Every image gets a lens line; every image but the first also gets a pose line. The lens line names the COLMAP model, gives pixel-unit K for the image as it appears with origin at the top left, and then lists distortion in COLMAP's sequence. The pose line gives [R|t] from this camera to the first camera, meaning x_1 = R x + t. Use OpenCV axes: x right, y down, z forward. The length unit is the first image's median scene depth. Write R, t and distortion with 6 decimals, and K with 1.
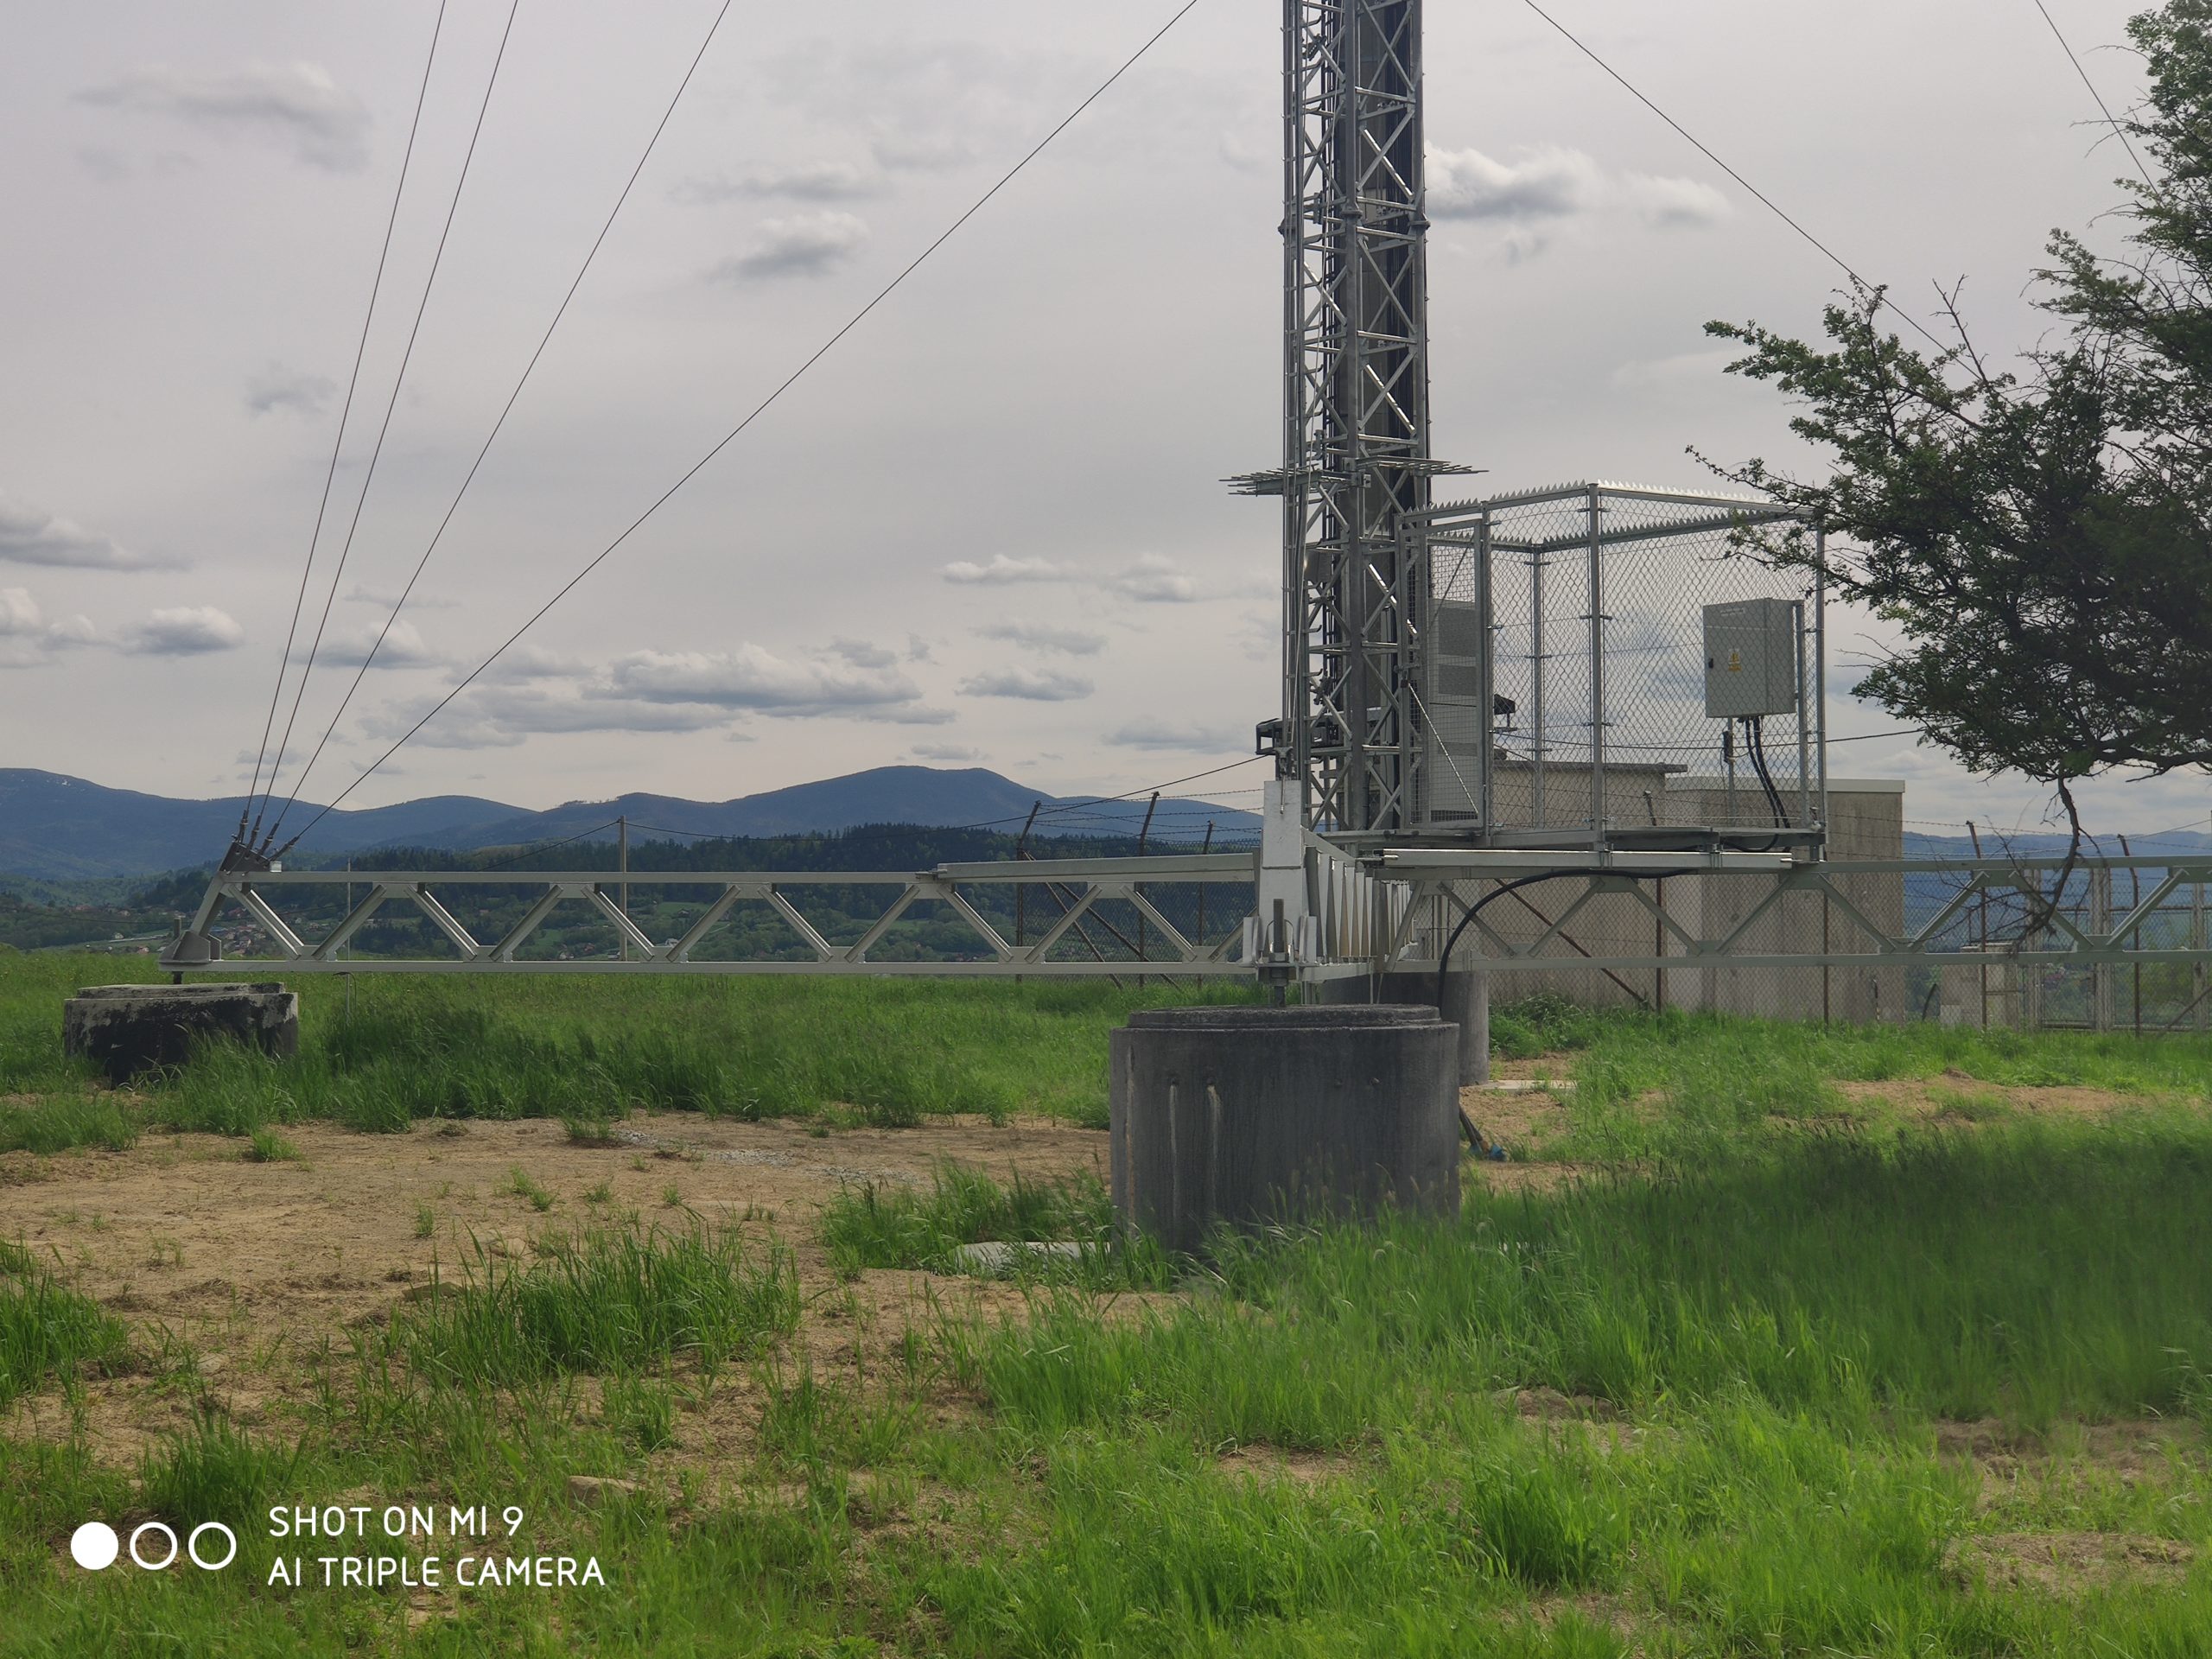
lens RADIAL K [[3493.9, 0, 1106.4], [0, 3493.9, 832.6], [0, 0, 1]] dist [0.155992, 0.000000]
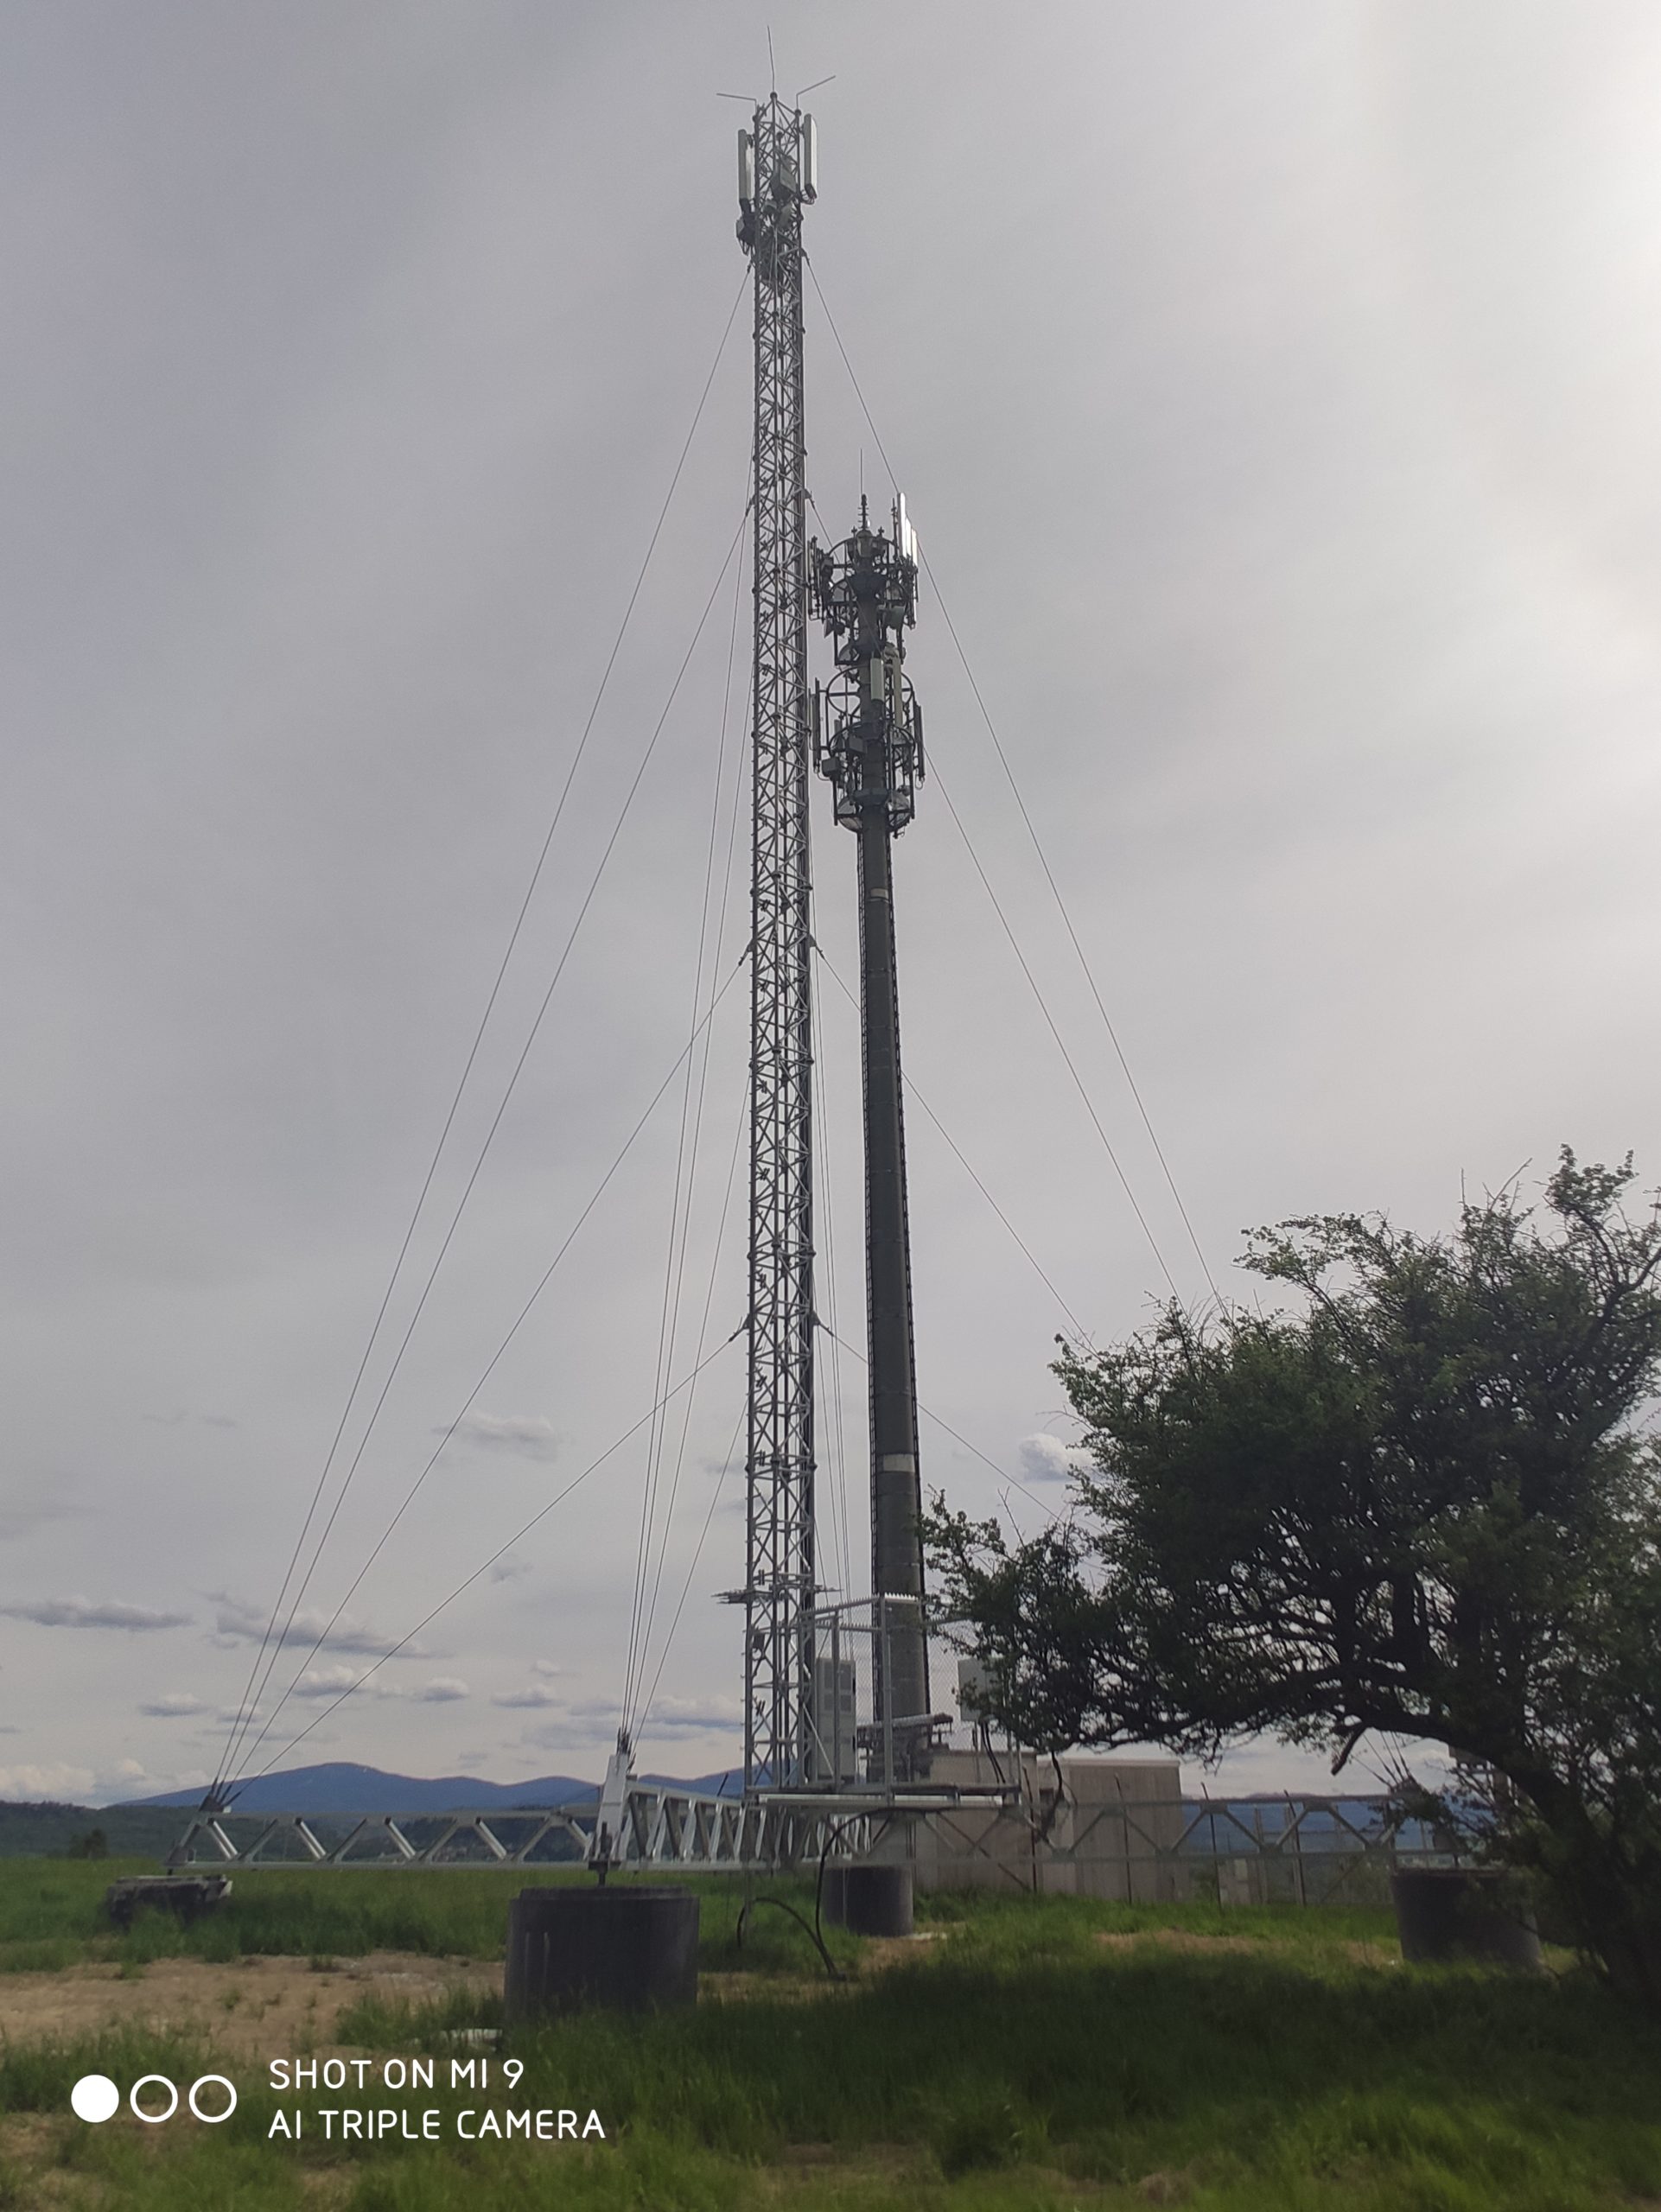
lens RADIAL K [[1639.8, 0, 829.6], [0, 1639.8, 1094.8], [0, 0, 1]] dist [0.007407, -0.000215]
pose [[0.998308, -0.025807, -0.052113, 0.155355], [0.003258, 0.919544, -0.392973, 0.004740], [0.058061, 0.392138, 0.918072, 0.029250]]
